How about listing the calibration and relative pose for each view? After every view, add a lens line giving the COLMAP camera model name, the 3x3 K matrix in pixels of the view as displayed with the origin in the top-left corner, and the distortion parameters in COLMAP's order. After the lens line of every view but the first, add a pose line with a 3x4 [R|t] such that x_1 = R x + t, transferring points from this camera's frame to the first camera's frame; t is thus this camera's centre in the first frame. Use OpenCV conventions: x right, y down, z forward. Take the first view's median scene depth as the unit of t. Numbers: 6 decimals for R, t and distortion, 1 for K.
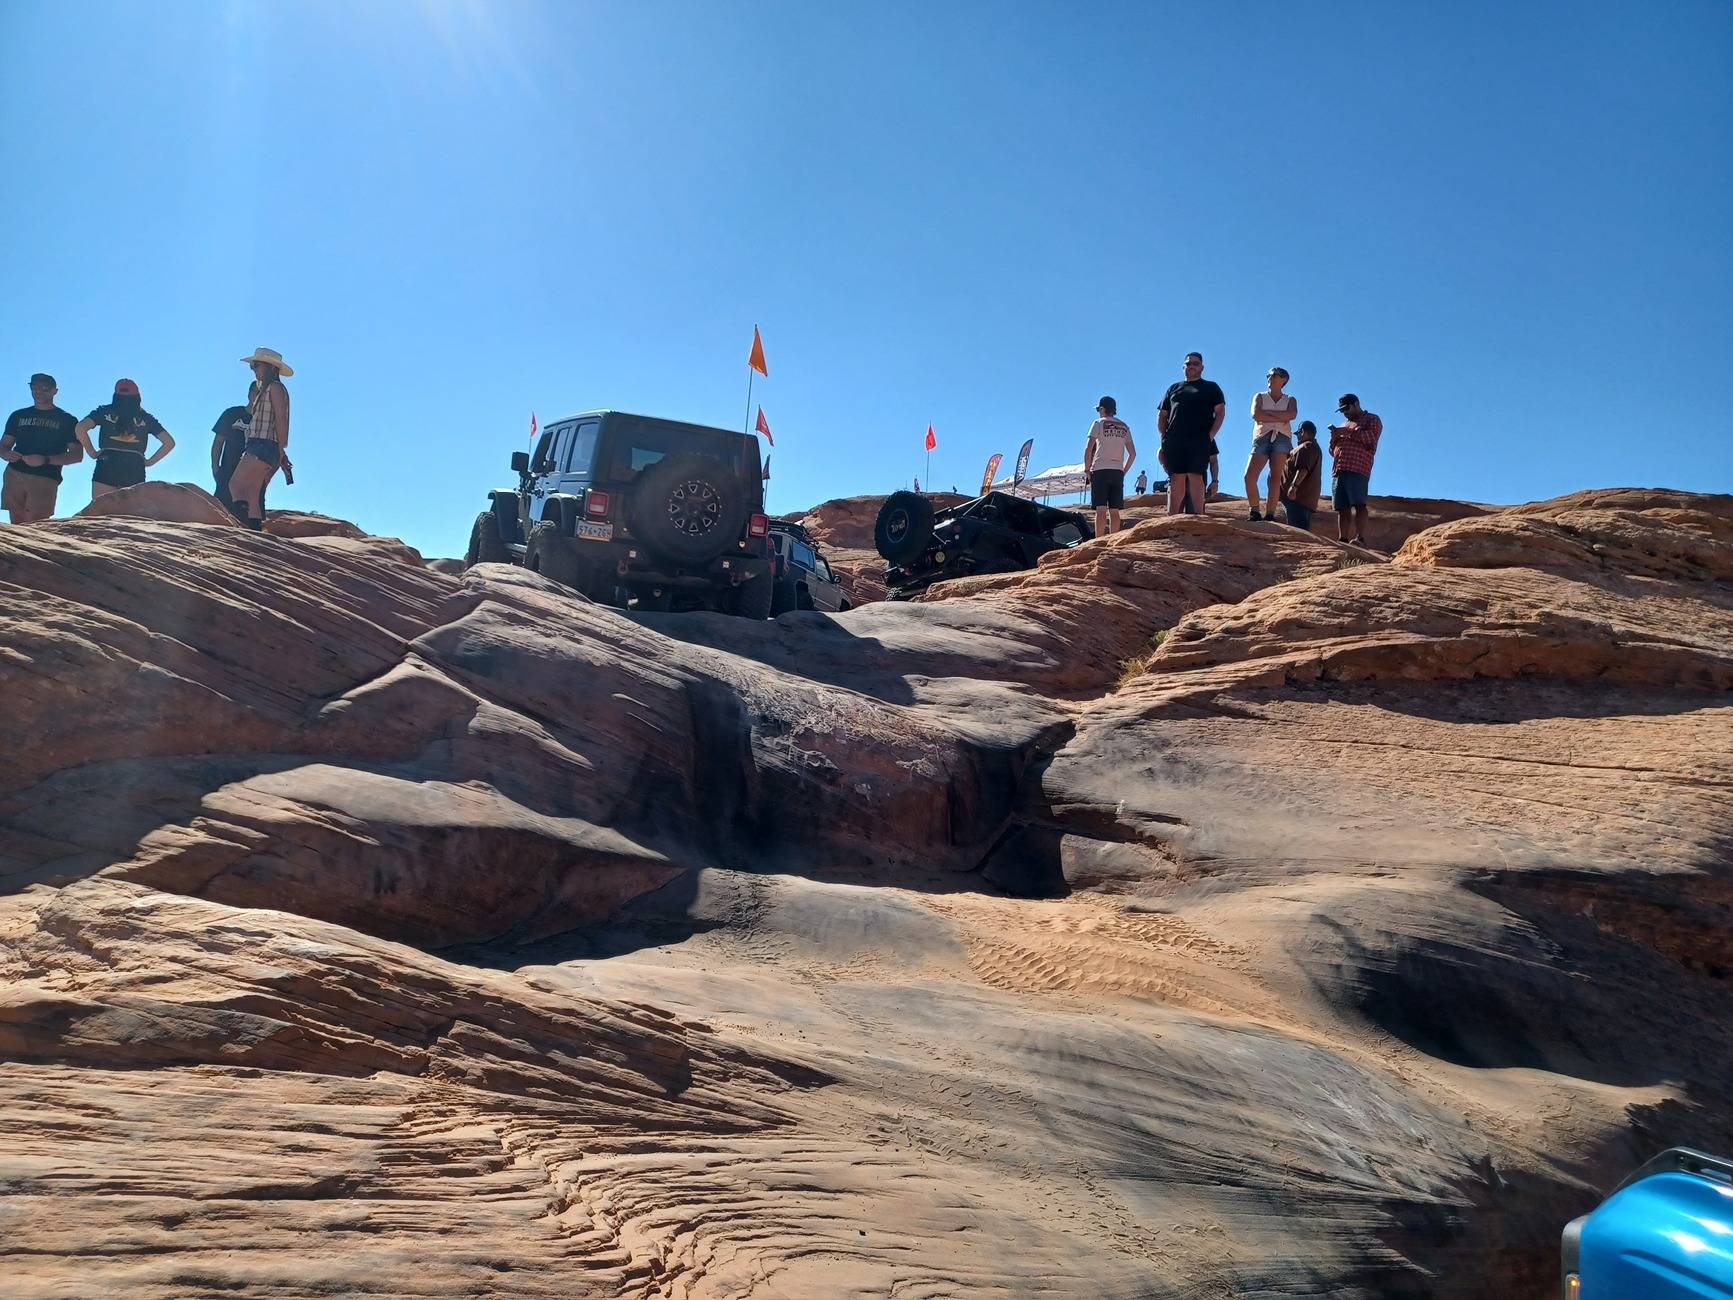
lens RADIAL K [[1266.0, 0, 866.5], [0, 1266.0, 650.0], [0, 0, 1]] dist [0.078908, -0.104078]
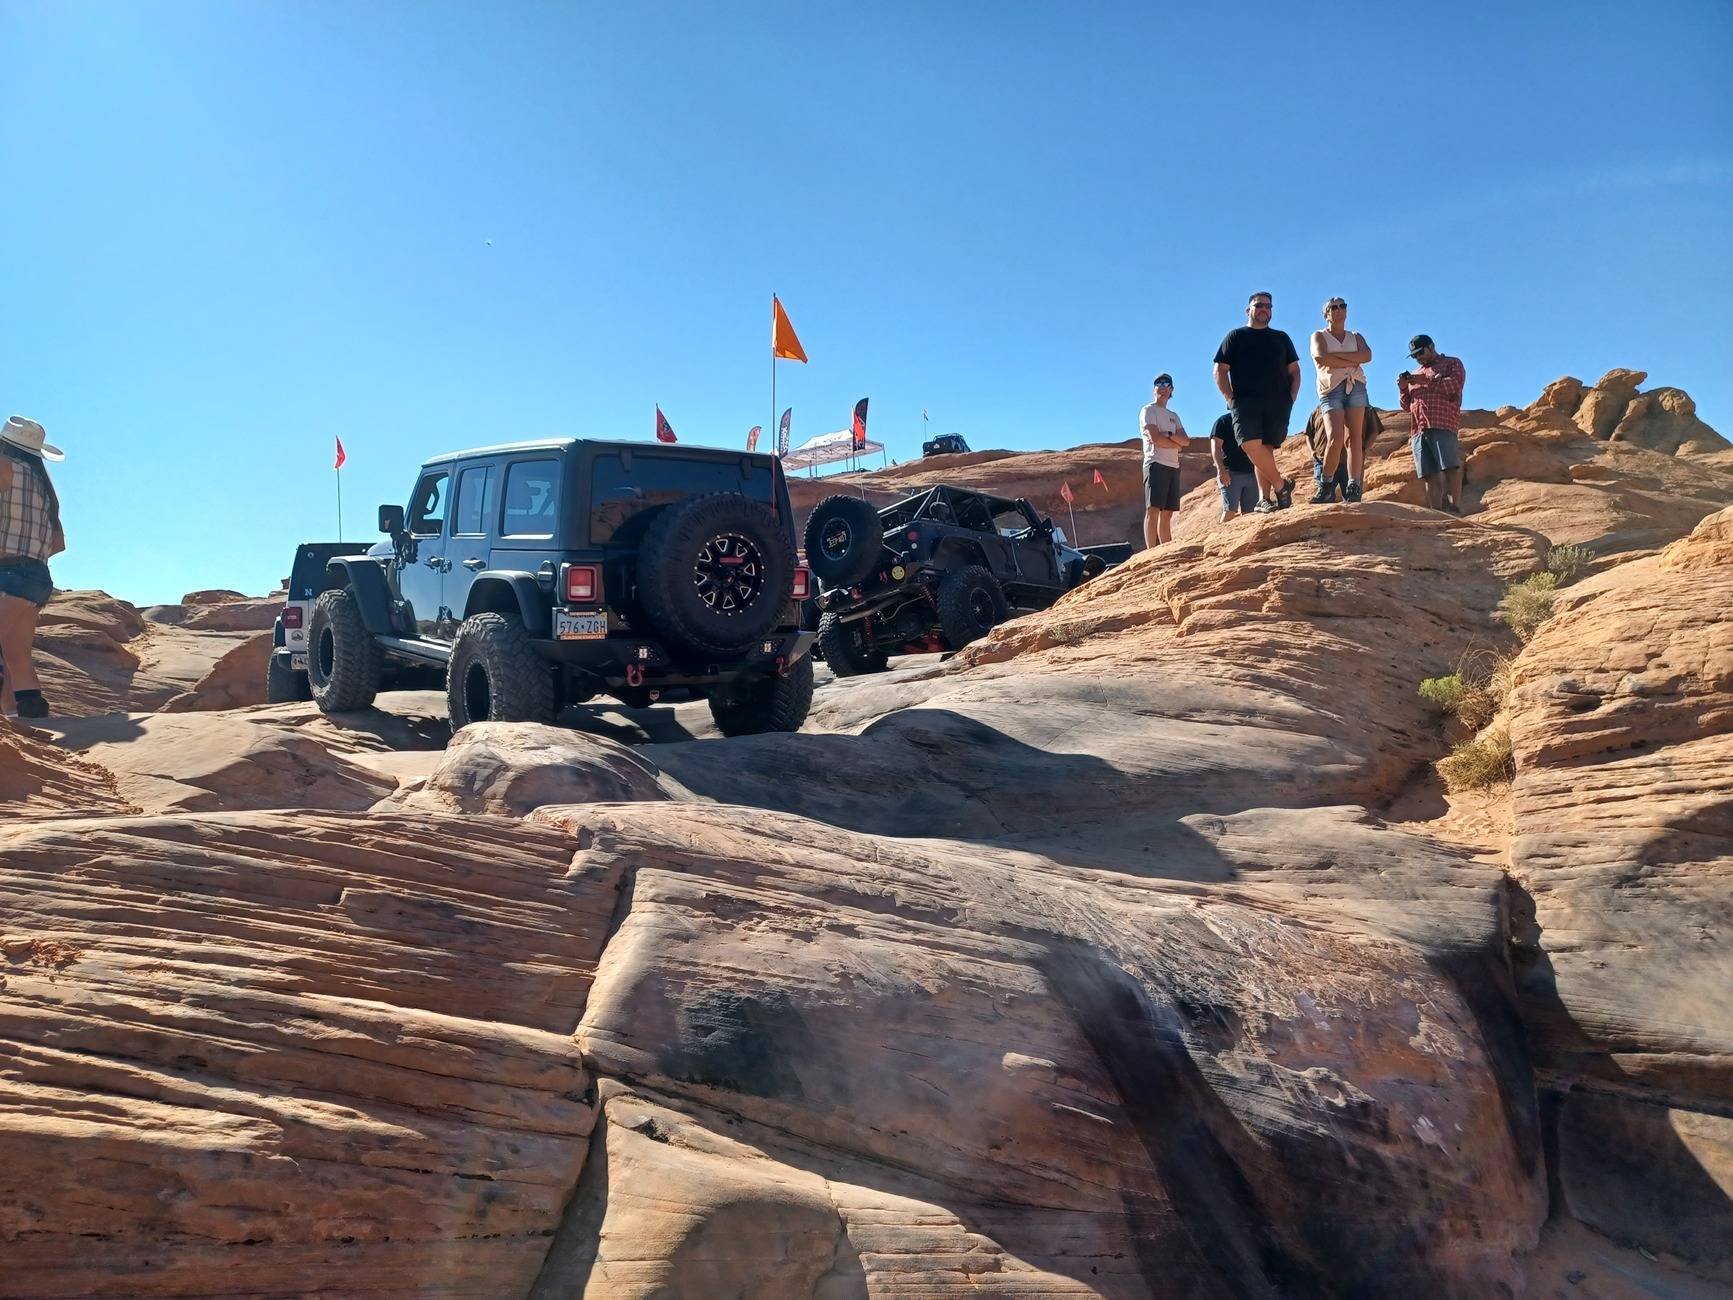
lens RADIAL K [[1266.0, 0, 866.5], [0, 1266.0, 650.0], [0, 0, 1]] dist [0.078908, -0.104078]
pose [[0.974297, -0.118840, 0.191368, -0.196885], [0.114527, 0.992856, 0.033480, -0.086008], [-0.193980, -0.010702, 0.980947, 0.328813]]
